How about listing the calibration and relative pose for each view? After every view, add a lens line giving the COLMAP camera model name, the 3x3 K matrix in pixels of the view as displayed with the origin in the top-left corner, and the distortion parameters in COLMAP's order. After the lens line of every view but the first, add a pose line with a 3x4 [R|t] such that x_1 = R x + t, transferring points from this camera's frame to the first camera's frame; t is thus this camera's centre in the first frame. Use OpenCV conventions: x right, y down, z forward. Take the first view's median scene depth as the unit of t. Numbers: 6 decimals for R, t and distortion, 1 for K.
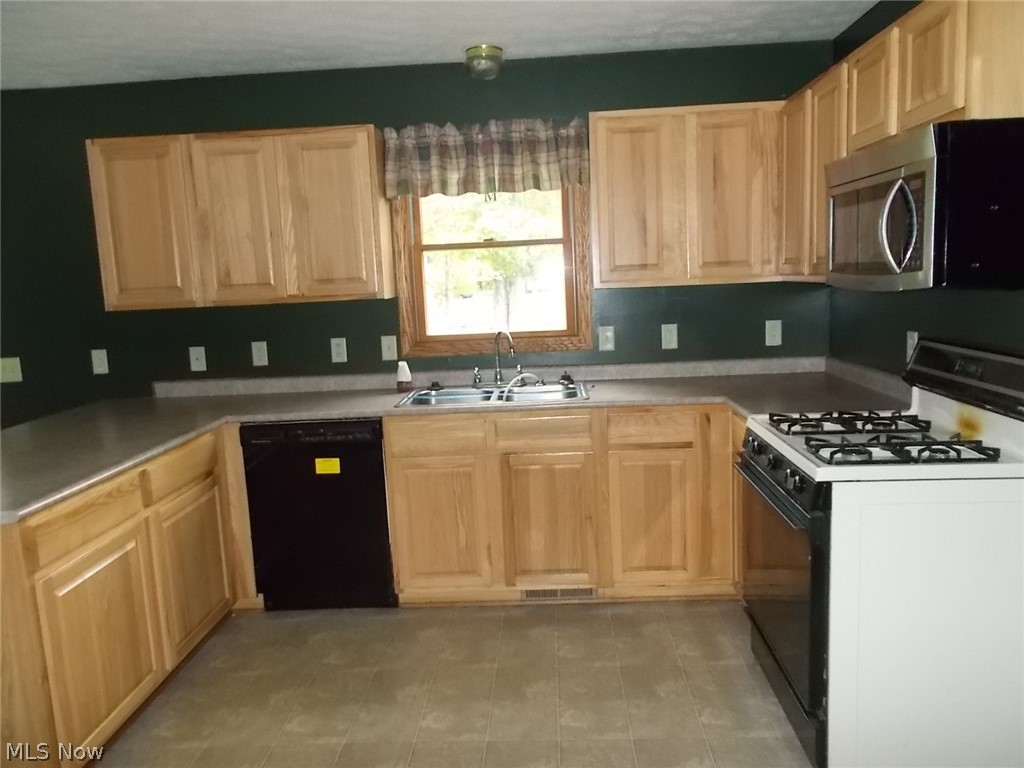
lens RADIAL K [[786.2, 0, 512.0], [0, 786.2, 384.0], [0, 0, 1]] dist [0.047006, -0.099520]
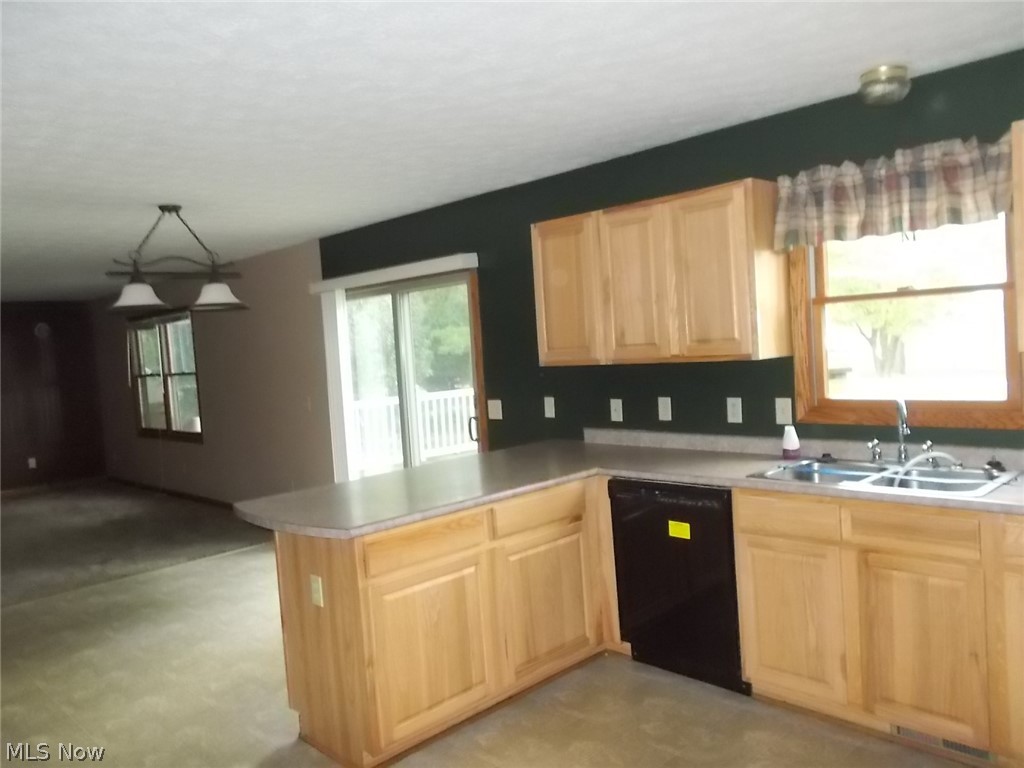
lens RADIAL K [[786.2, 0, 512.0], [0, 786.2, 384.0], [0, 0, 1]] dist [0.047006, -0.099520]
pose [[0.722309, 0.037846, -0.690534, 0.272099], [-0.066516, 0.997674, -0.014897, -0.046277], [0.688364, 0.056692, 0.723147, 0.124226]]
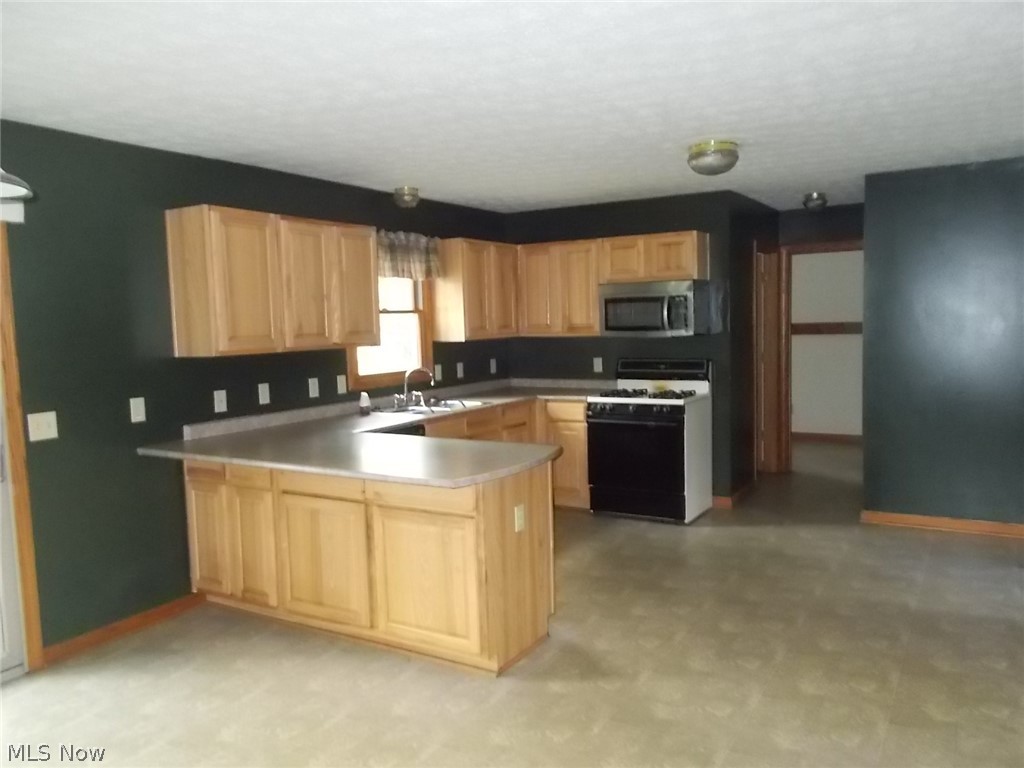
lens RADIAL K [[786.2, 0, 512.0], [0, 786.2, 384.0], [0, 0, 1]] dist [0.047006, -0.099520]
pose [[0.490297, -0.038487, 0.870705, -1.288583], [0.128637, 0.991279, -0.028620, 0.032196], [-0.862010, 0.126037, 0.490972, 0.099177]]
